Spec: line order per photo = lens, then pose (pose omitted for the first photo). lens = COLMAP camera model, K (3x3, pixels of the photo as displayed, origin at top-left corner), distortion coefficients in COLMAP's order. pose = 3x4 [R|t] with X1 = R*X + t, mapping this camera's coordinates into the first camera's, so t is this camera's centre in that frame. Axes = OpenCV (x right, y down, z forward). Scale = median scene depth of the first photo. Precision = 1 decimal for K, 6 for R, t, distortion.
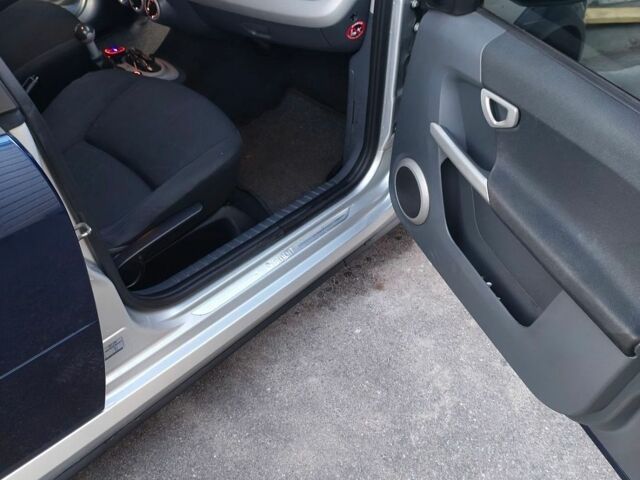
lens RADIAL K [[694.5, 0, 319.2], [0, 694.5, 257.2], [0, 0, 1]] dist [0.108639, -0.354451]
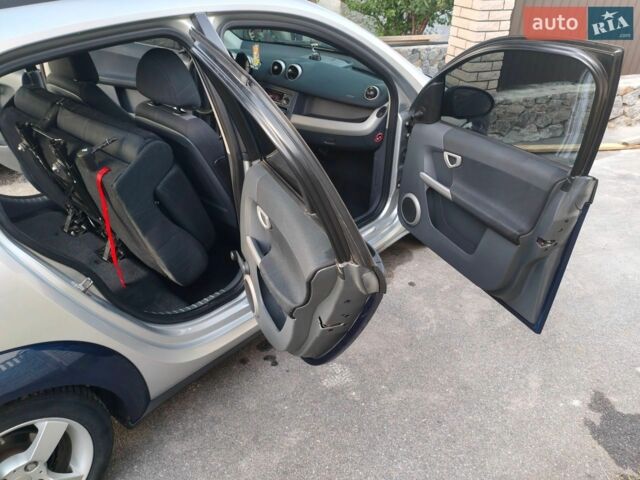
lens RADIAL K [[520.3, 0, 322.4], [0, 520.3, 242.2], [0, 0, 1]] dist [0.041031, -0.114837]
pose [[0.998923, -0.018643, 0.042487, -0.187382], [0.027303, 0.976583, -0.213403, 0.309586], [-0.037513, 0.214333, 0.976040, -0.451356]]
